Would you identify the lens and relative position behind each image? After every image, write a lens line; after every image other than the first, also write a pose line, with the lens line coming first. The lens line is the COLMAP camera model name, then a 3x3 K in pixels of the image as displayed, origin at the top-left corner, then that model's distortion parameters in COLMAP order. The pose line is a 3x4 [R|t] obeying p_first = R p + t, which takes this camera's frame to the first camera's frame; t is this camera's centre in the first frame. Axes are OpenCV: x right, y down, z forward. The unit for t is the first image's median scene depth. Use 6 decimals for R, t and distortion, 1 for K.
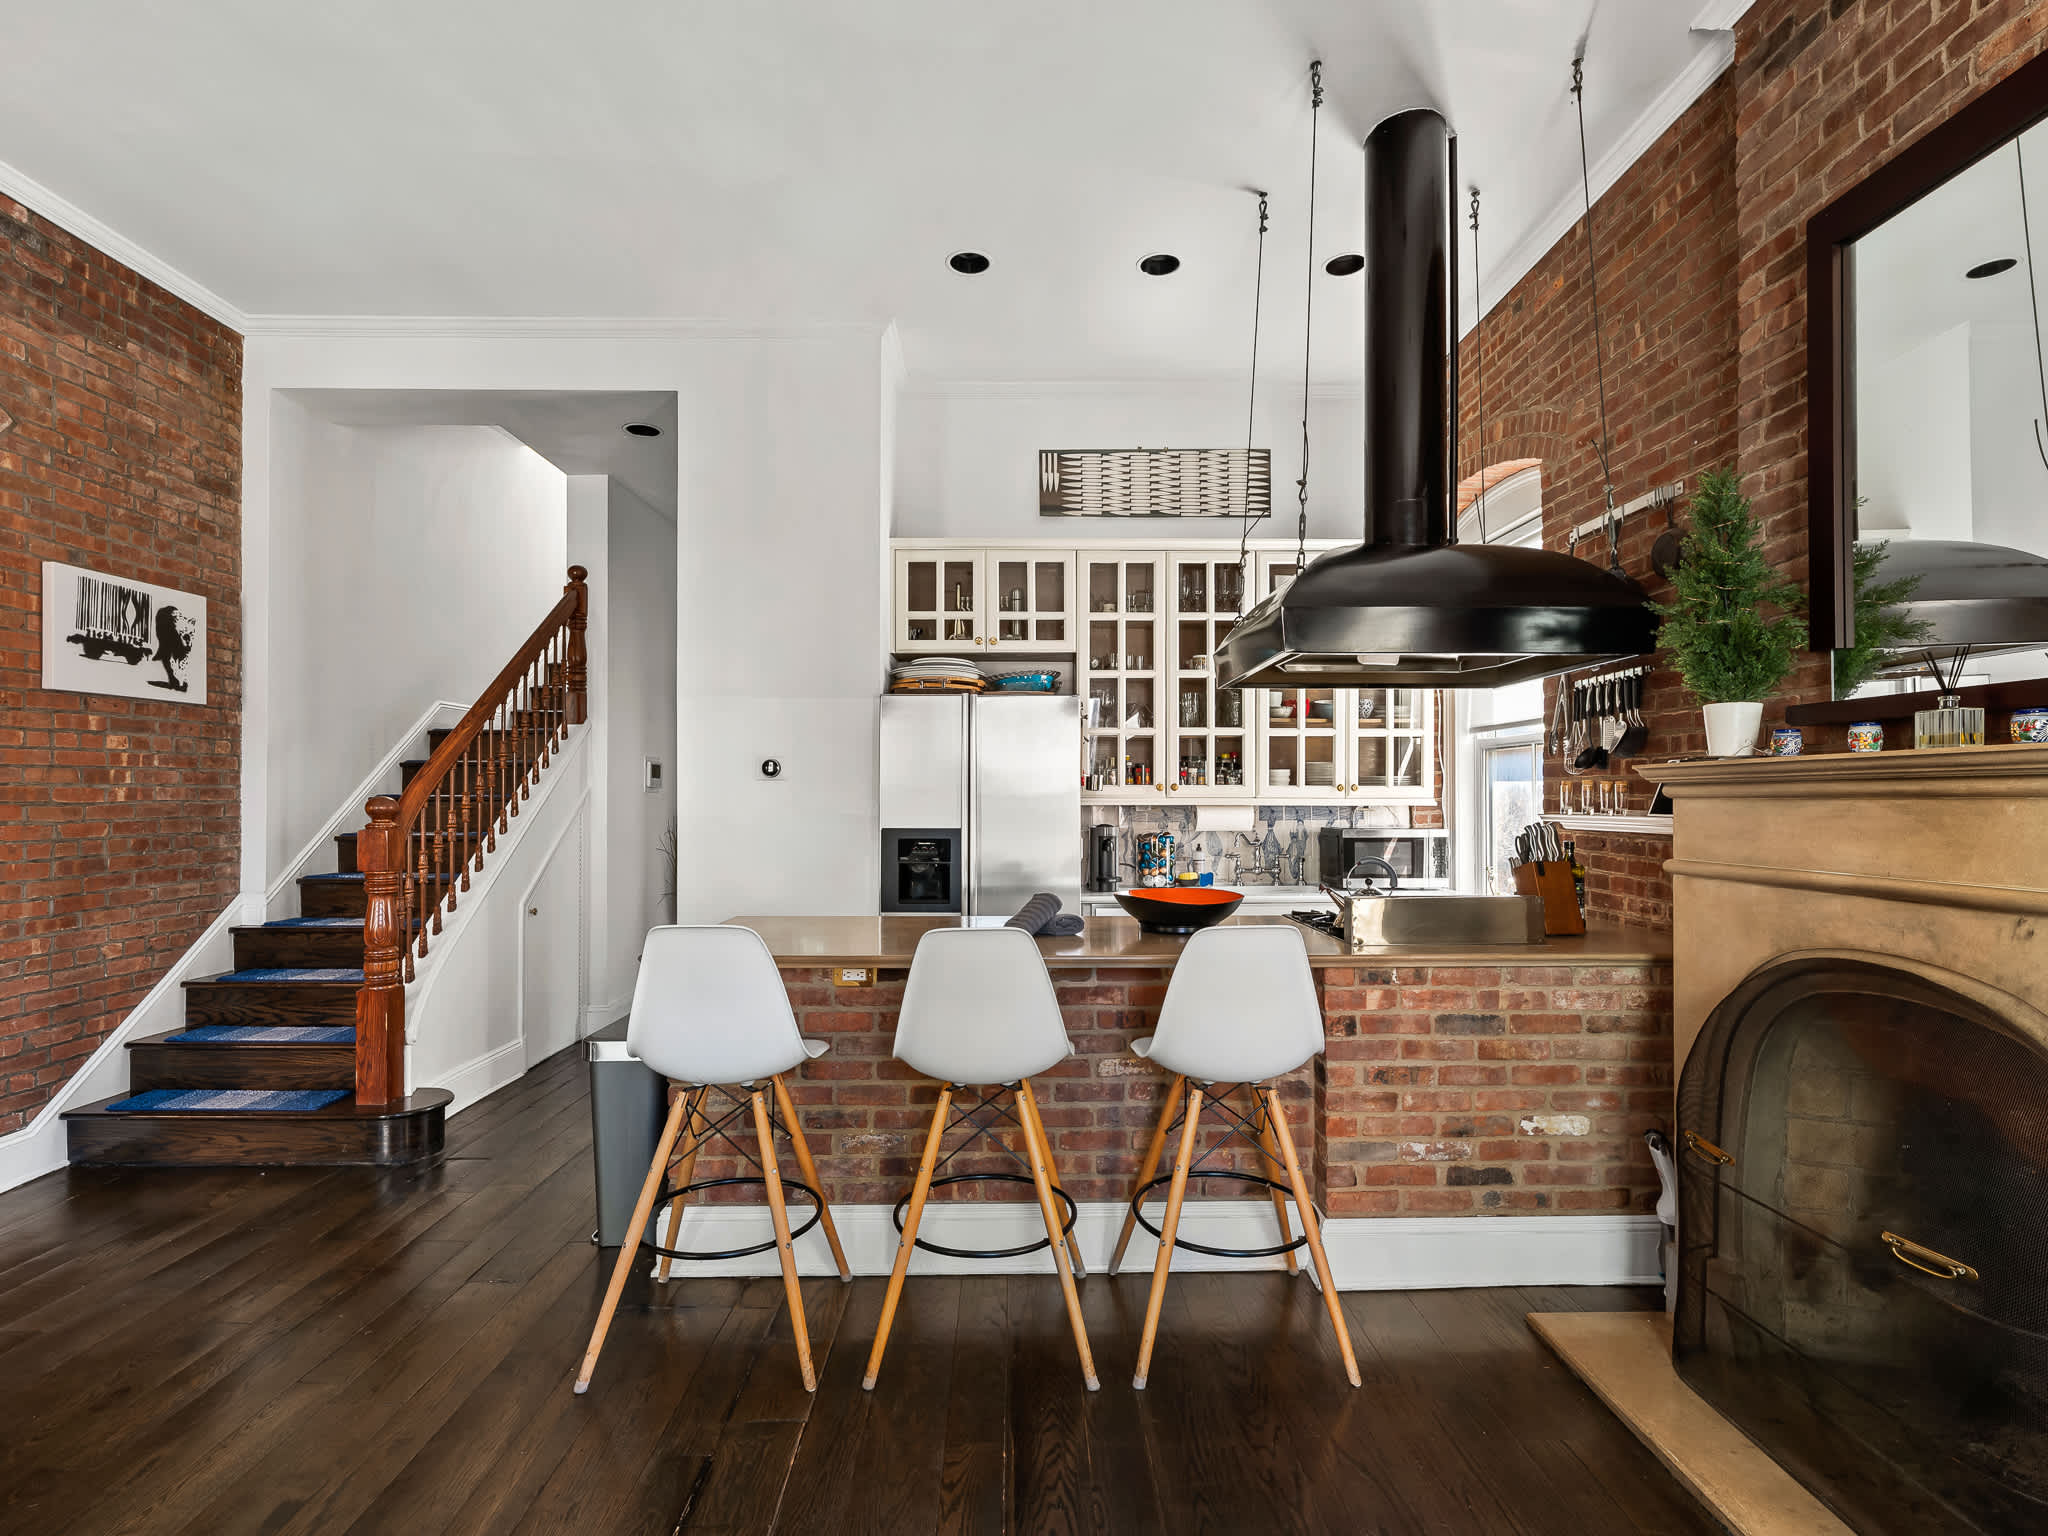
lens RADIAL K [[962.2, 0, 1025.8], [0, 962.2, 798.1], [0, 0, 1]] dist [-0.004538, 0.000922]
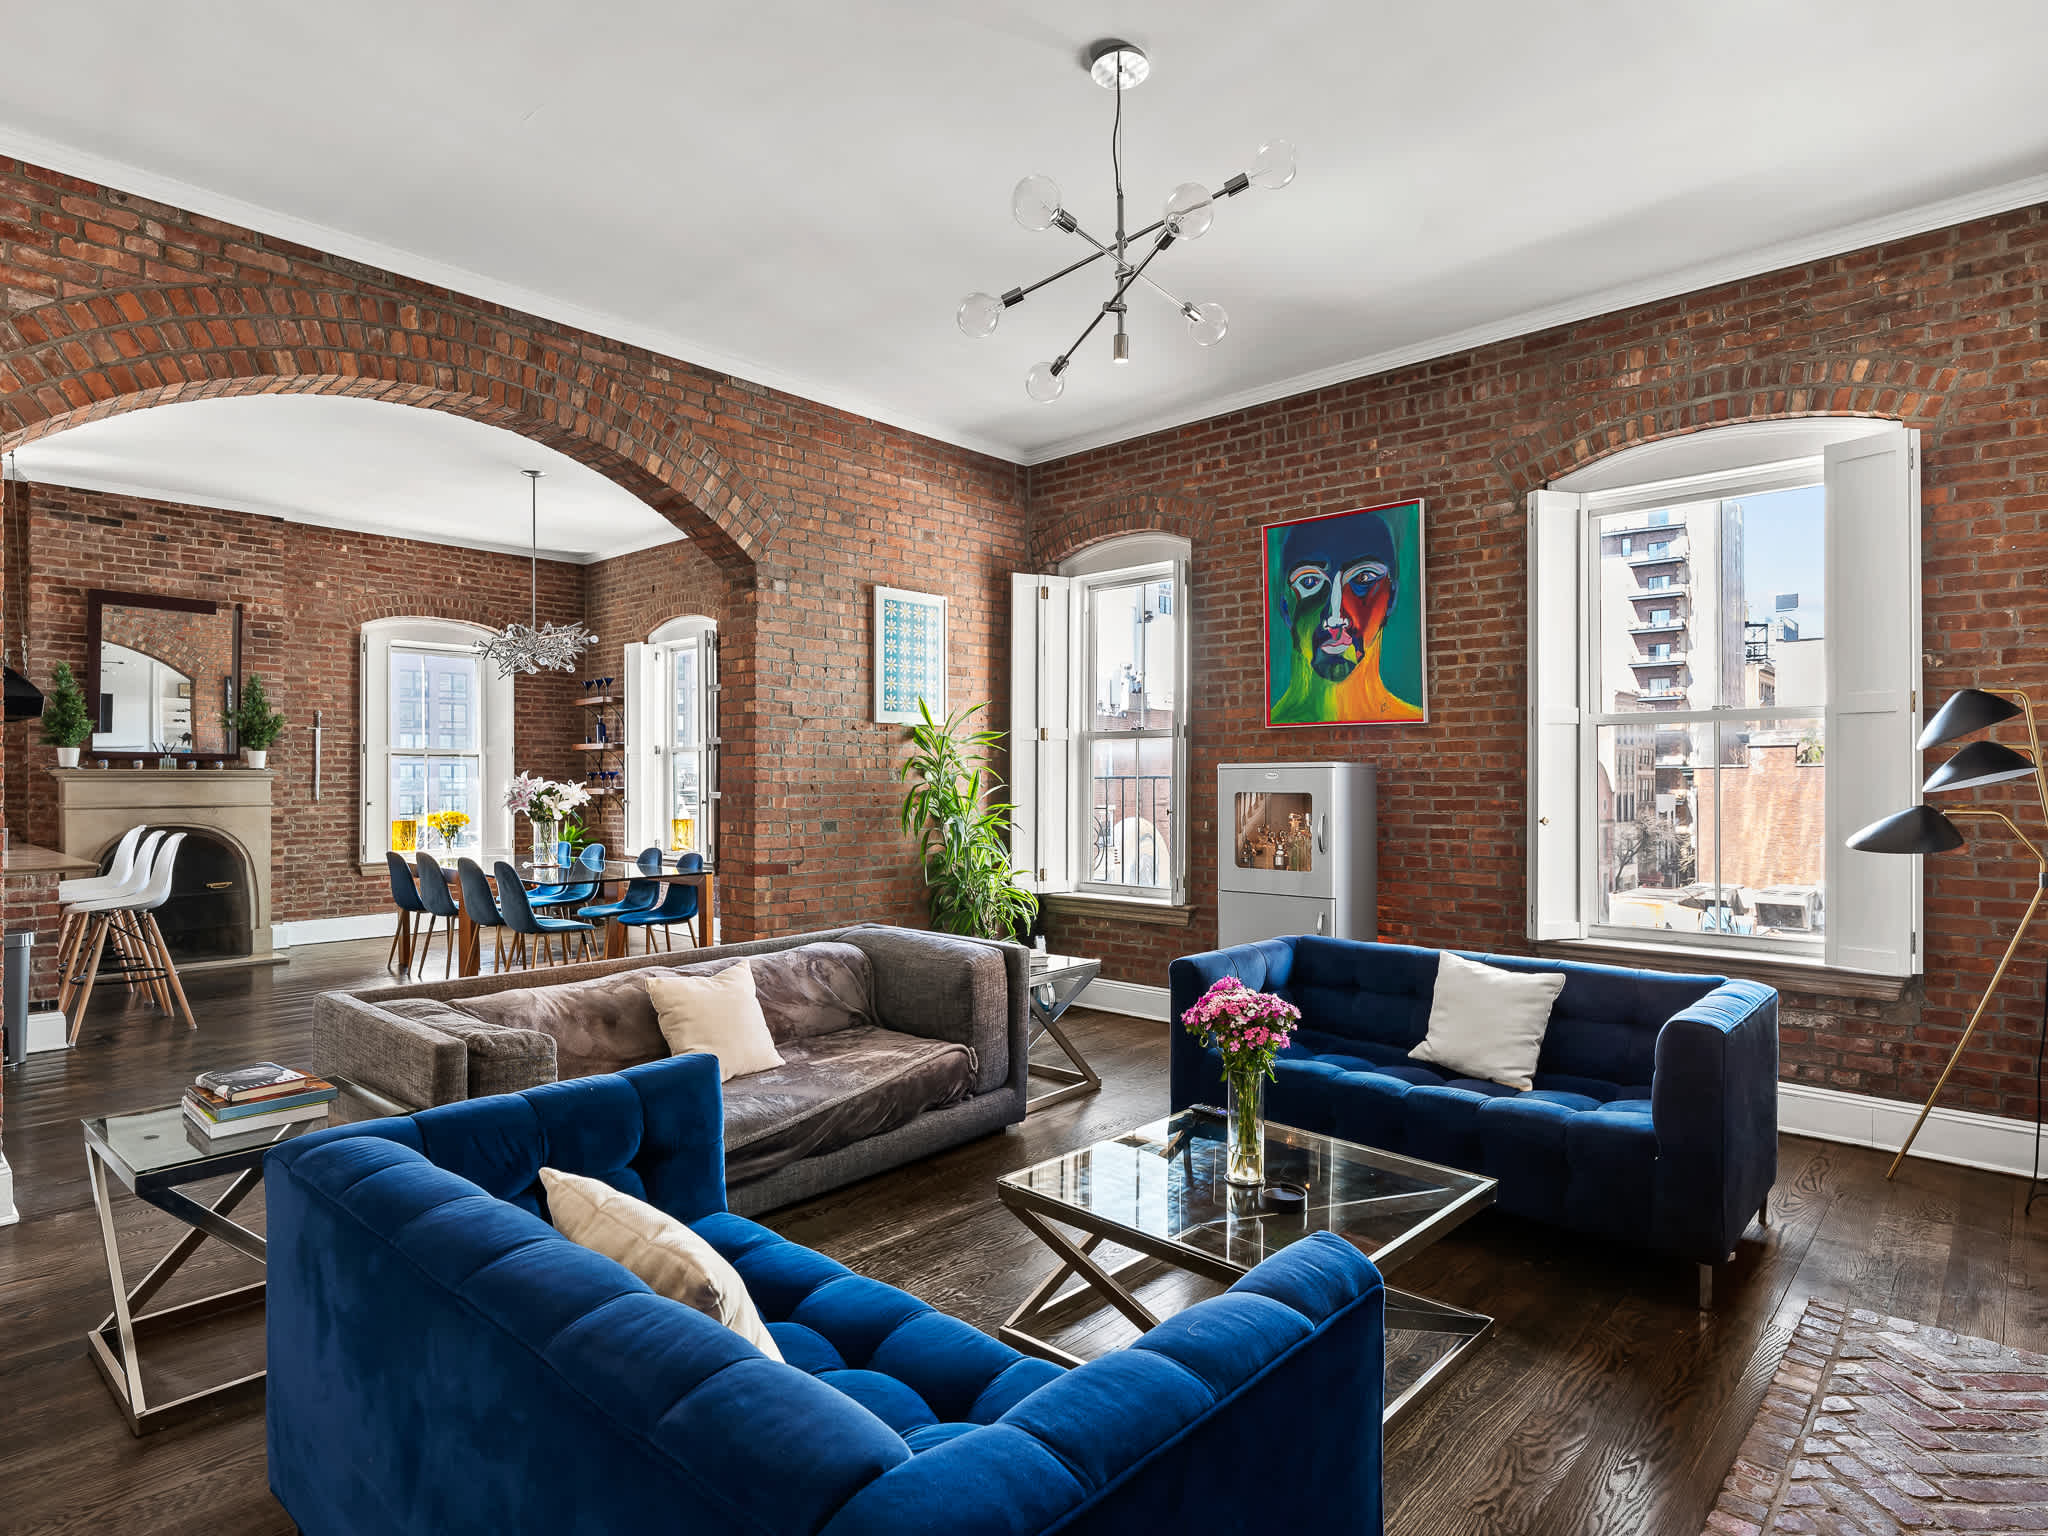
lens RADIAL K [[1140.5, 0, 1041.1], [0, 1140.5, 778.3], [0, 0, 1]] dist [-0.003448, 0.001184]
pose [[-0.729223, 0.002173, 0.684272, -2.327281], [-0.000132, 0.999994, -0.003316, 0.000600], [-0.684276, -0.002509, -0.729219, 0.959842]]
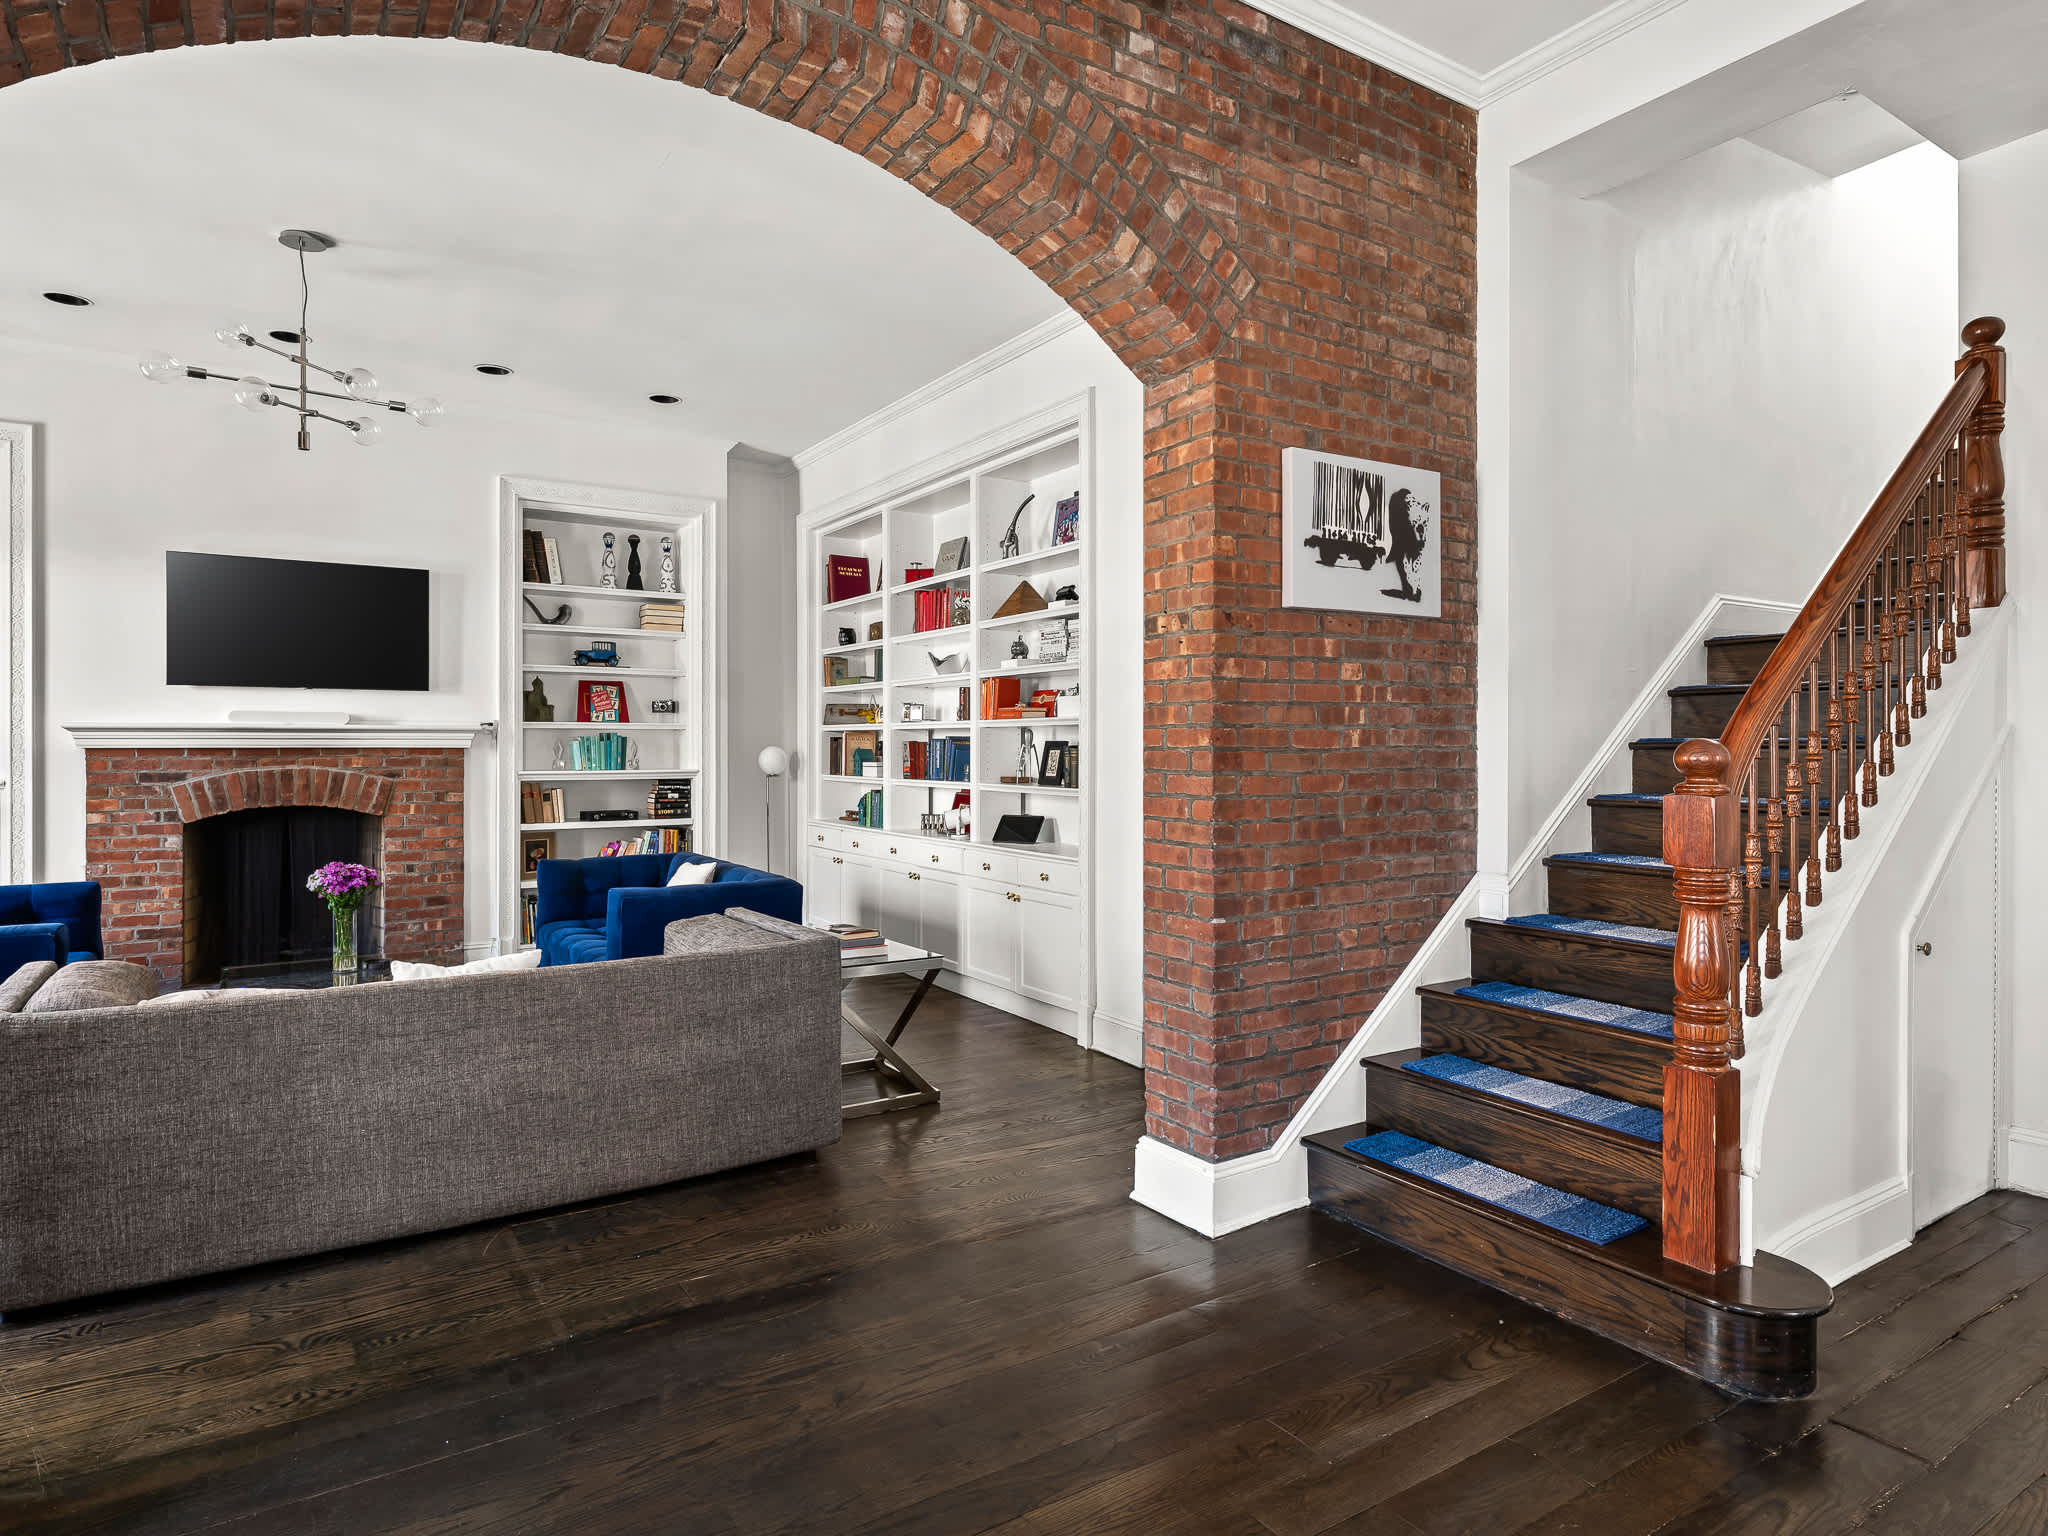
lens RADIAL K [[1169.5, 0, 1048.3], [0, 1169.5, 728.8], [0, 0, 1]] dist [0.022616, -0.020126]
pose [[0.543213, -0.014271, -0.839473, -0.282396], [0.001020, 0.999866, -0.016338, 0.003716], [0.839594, 0.008019, 0.543155, 0.275820]]
